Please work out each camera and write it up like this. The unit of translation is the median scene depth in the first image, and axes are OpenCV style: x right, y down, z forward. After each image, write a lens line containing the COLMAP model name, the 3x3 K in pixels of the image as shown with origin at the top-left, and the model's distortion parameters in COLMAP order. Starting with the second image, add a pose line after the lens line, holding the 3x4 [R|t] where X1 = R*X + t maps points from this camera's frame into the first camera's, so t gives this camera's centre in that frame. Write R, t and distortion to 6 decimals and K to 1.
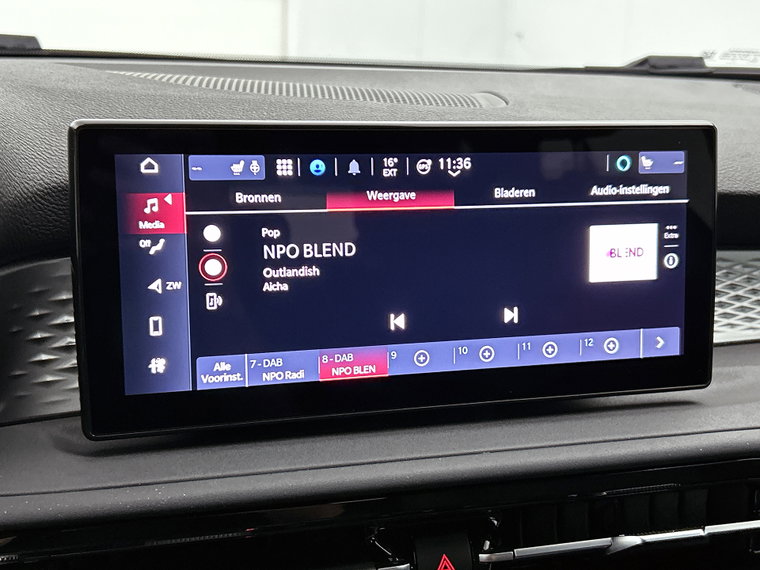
lens RADIAL K [[1052.4, 0, 380.0], [0, 1052.4, 285.0], [0, 0, 1]] dist [0.096112, -0.067610]
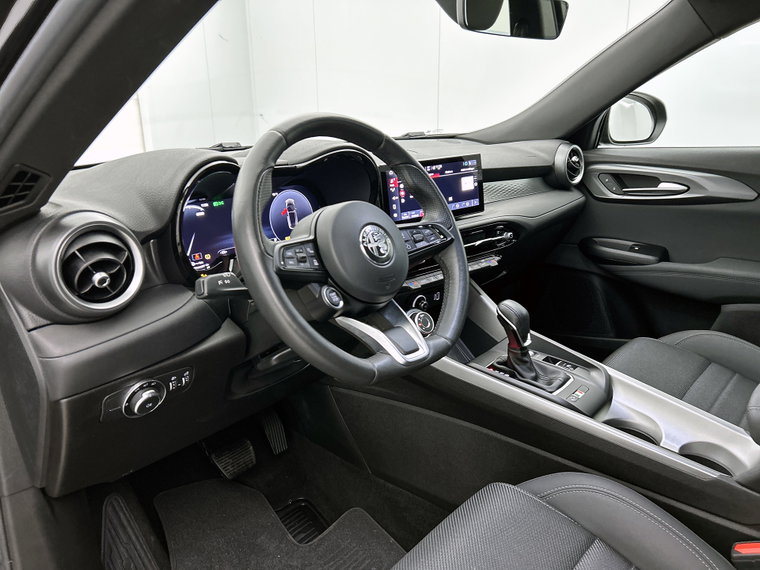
lens RADIAL K [[579.8, 0, 380.0], [0, 579.8, 285.0], [0, 0, 1]] dist [0.071812, 0.000034]
pose [[0.917083, -0.167754, 0.361686, -1.191068], [0.144123, 0.985315, 0.091563, 0.127662], [-0.371734, -0.031843, 0.927793, -1.312625]]
